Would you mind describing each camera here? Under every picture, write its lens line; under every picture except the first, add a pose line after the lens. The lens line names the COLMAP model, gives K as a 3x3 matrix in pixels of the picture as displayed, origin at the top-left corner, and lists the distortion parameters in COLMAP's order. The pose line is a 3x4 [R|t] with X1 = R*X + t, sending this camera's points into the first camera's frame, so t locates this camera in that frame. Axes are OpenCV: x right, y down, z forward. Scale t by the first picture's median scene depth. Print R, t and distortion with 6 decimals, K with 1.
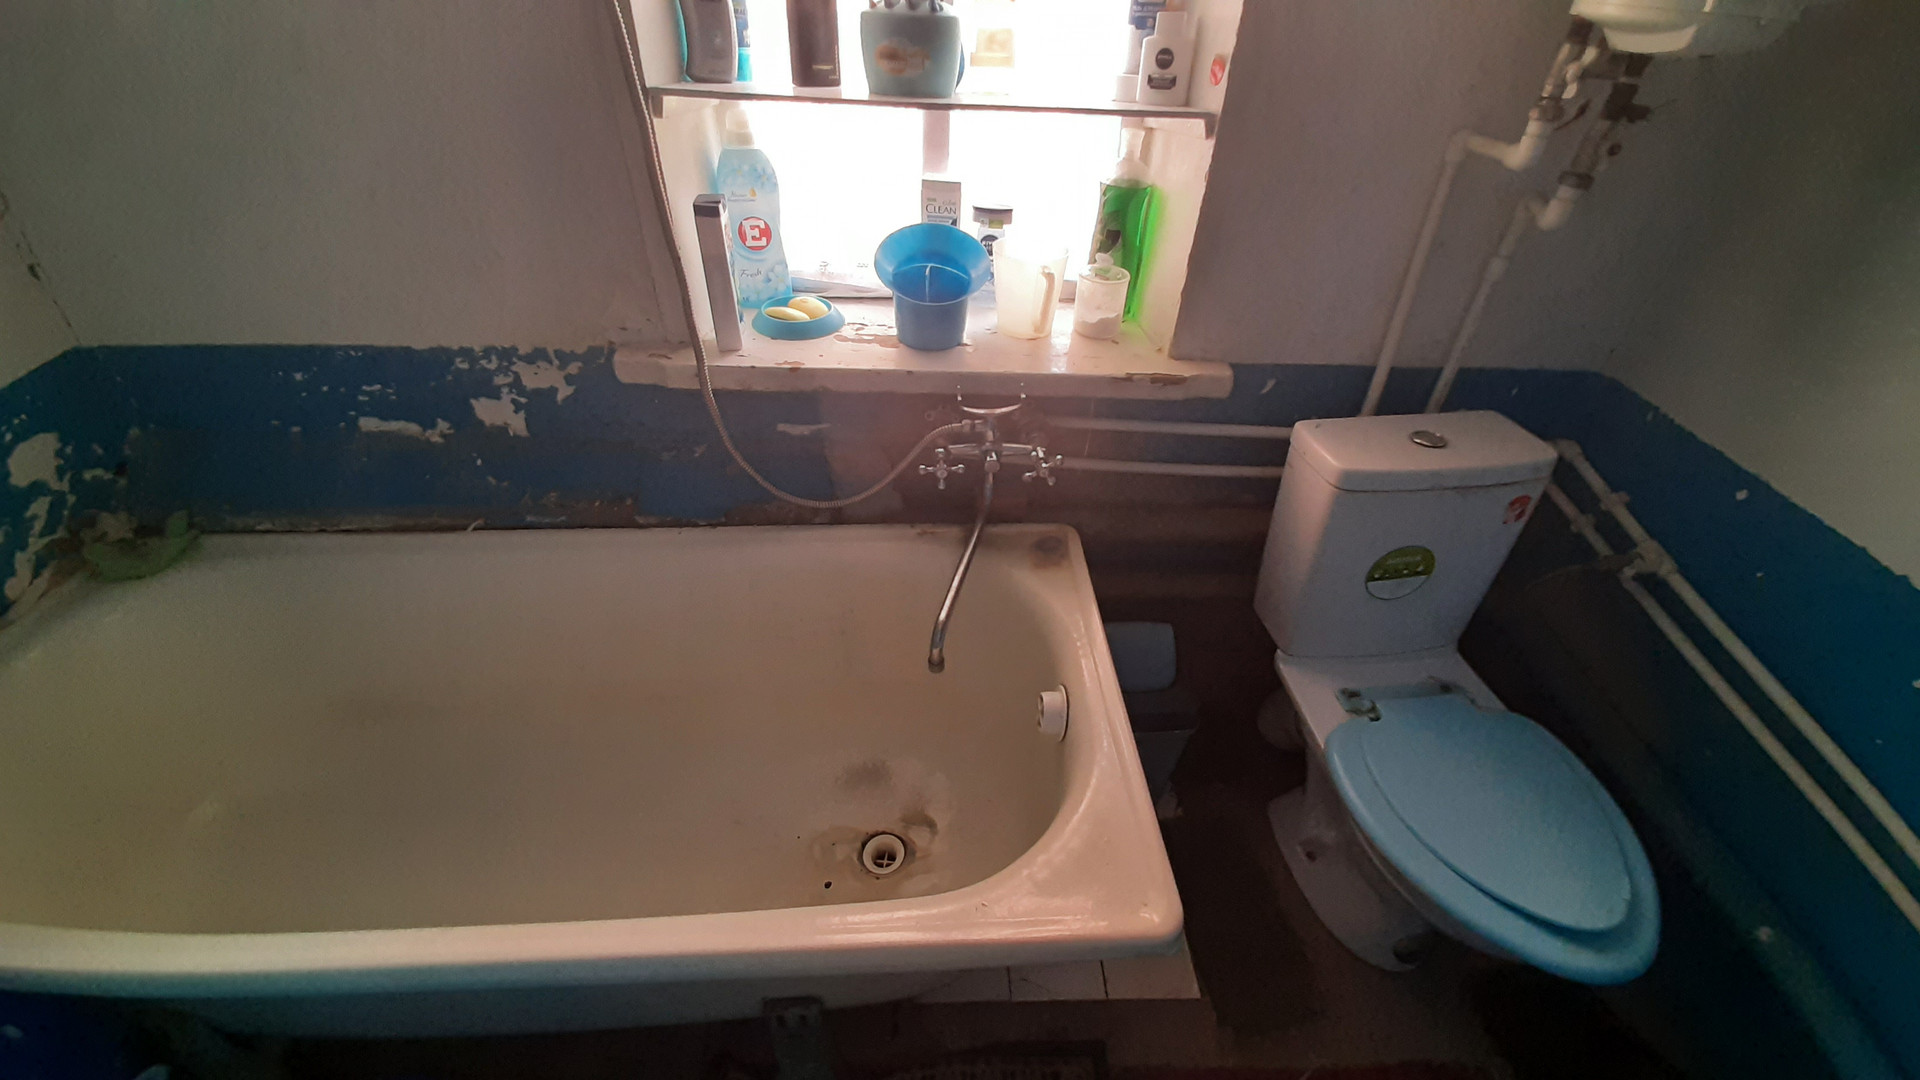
lens RADIAL K [[768.3, 0, 977.6], [0, 768.3, 542.5], [0, 0, 1]] dist [0.015781, -0.011525]
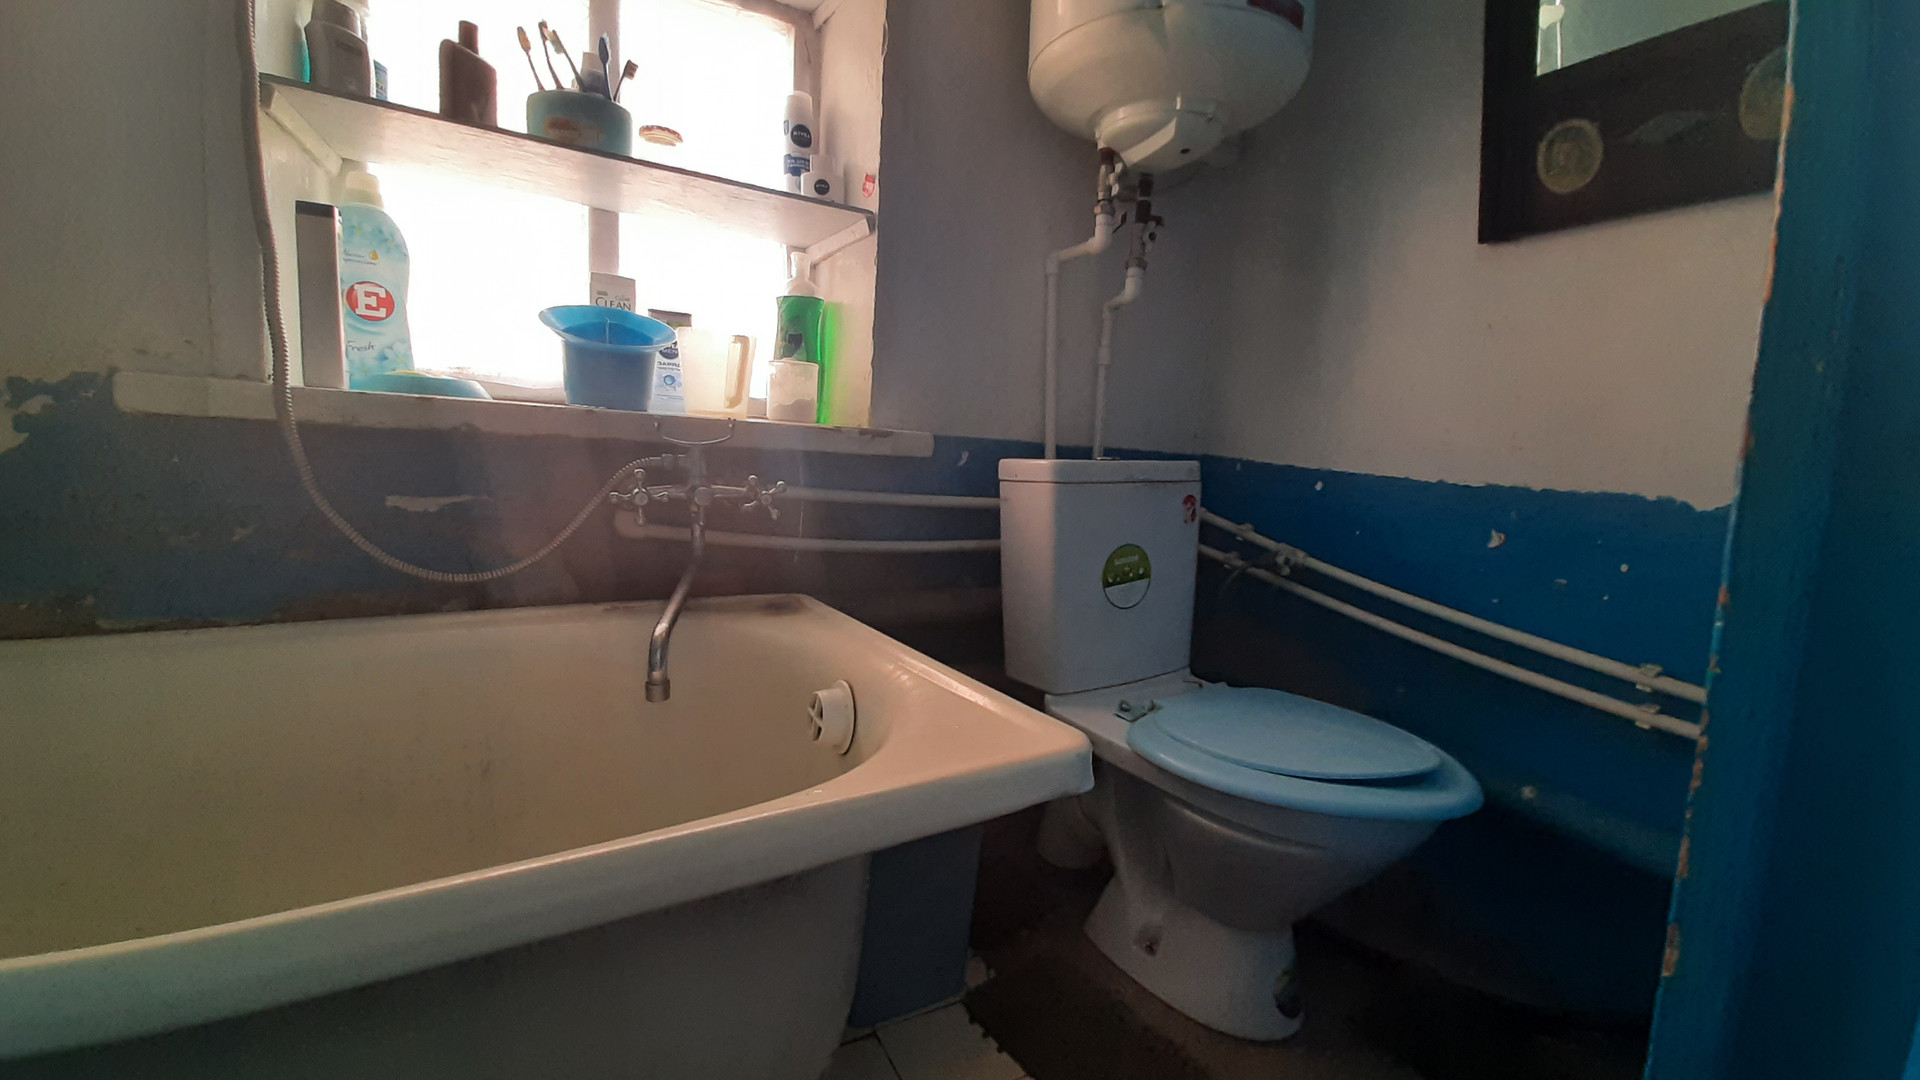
lens RADIAL K [[760.2, 0, 994.4], [0, 760.2, 511.0], [0, 0, 1]] dist [0.013412, -0.015218]
pose [[0.884319, -0.049262, 0.464276, -0.086177], [0.273198, 0.860995, -0.429010, 0.353120], [-0.378605, 0.506221, 0.774853, 0.218807]]
